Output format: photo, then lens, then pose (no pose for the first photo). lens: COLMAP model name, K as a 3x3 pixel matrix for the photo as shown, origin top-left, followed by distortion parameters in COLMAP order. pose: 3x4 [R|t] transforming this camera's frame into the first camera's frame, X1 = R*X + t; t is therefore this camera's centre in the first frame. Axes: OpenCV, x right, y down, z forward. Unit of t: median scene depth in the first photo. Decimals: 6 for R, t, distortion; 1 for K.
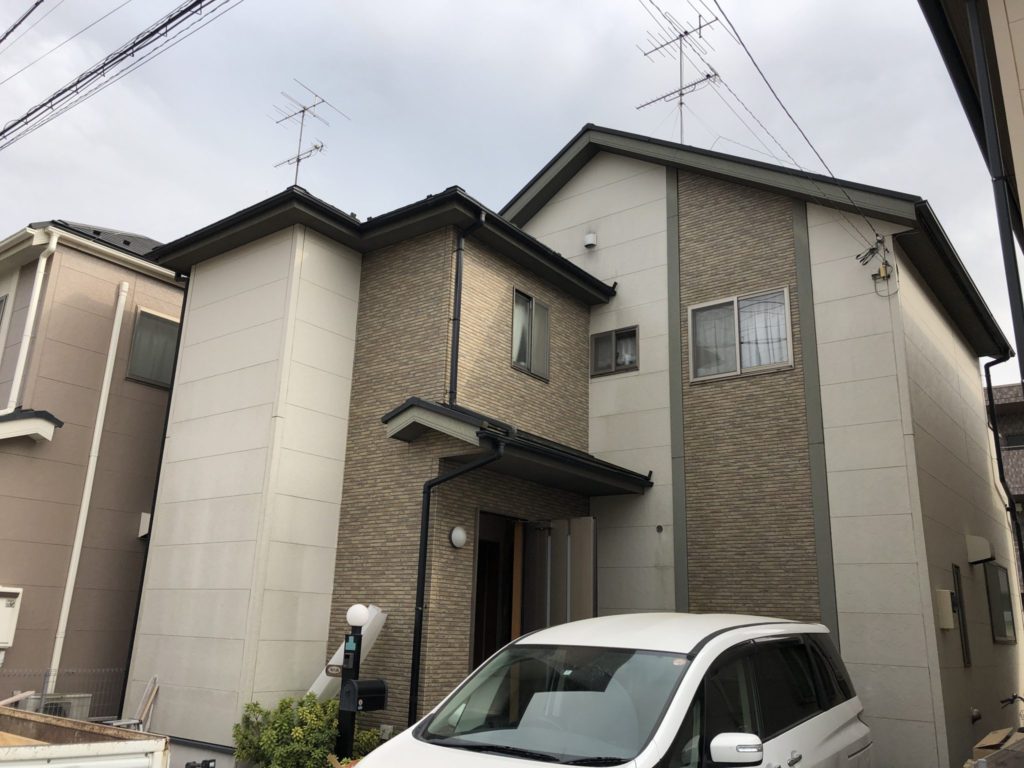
lens RADIAL K [[832.1, 0, 515.3], [0, 832.1, 376.5], [0, 0, 1]] dist [0.004772, 0.000956]
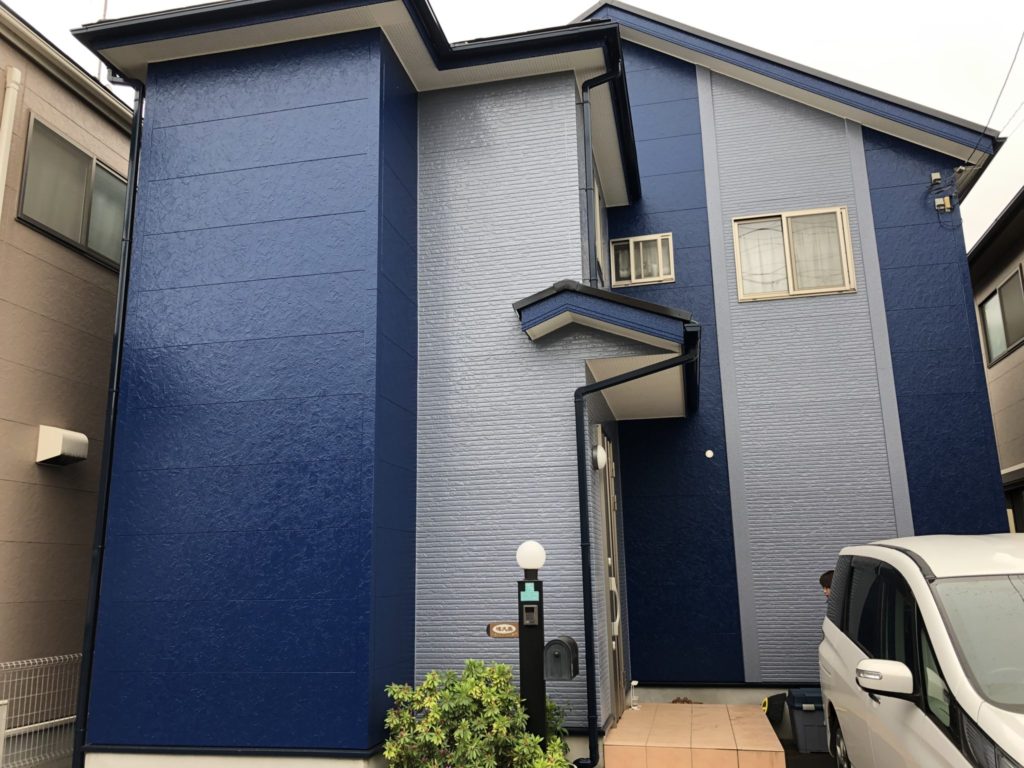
lens RADIAL K [[829.4, 0, 512.0], [0, 829.4, 384.0], [0, 0, 1]] dist [0.011481, -0.006929]
pose [[0.905647, 0.045377, 0.421598, -0.490962], [-0.073897, 0.995933, 0.051546, 0.087124], [-0.417544, -0.077837, 0.905317, 0.312271]]
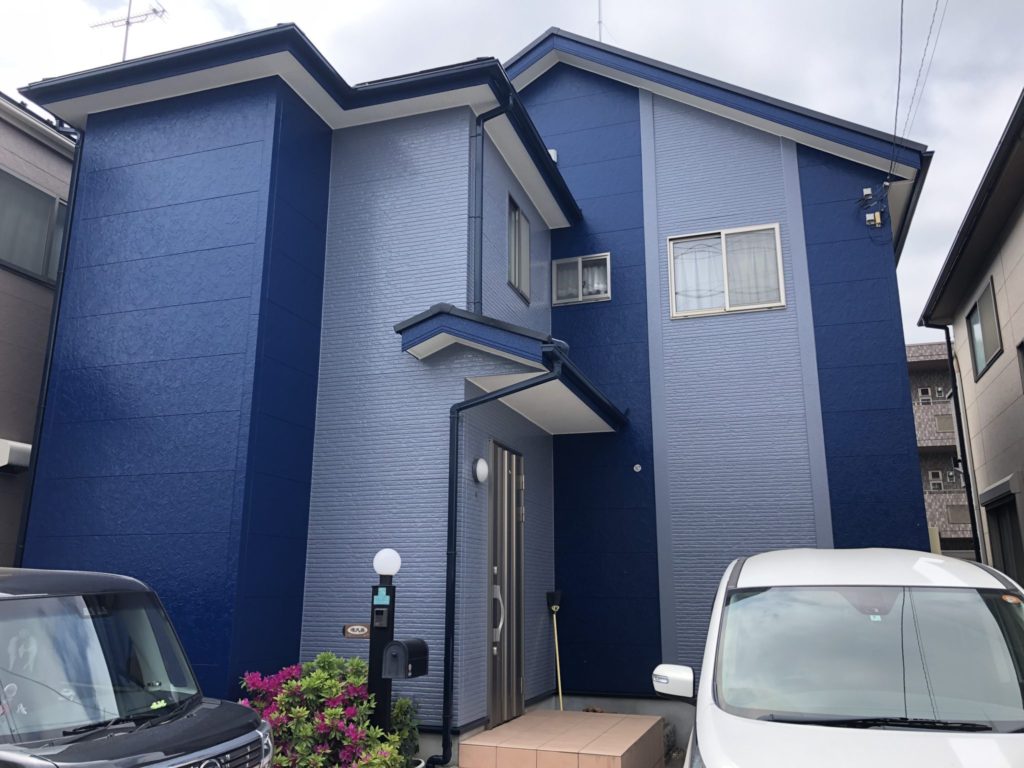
lens RADIAL K [[832.1, 0, 515.3], [0, 832.1, 376.5], [0, 0, 1]] dist [0.004772, 0.000956]
pose [[0.945845, 0.052289, 0.320378, -0.315122], [-0.067513, 0.997047, 0.036588, 0.063803], [-0.317519, -0.056236, 0.946583, 0.189672]]
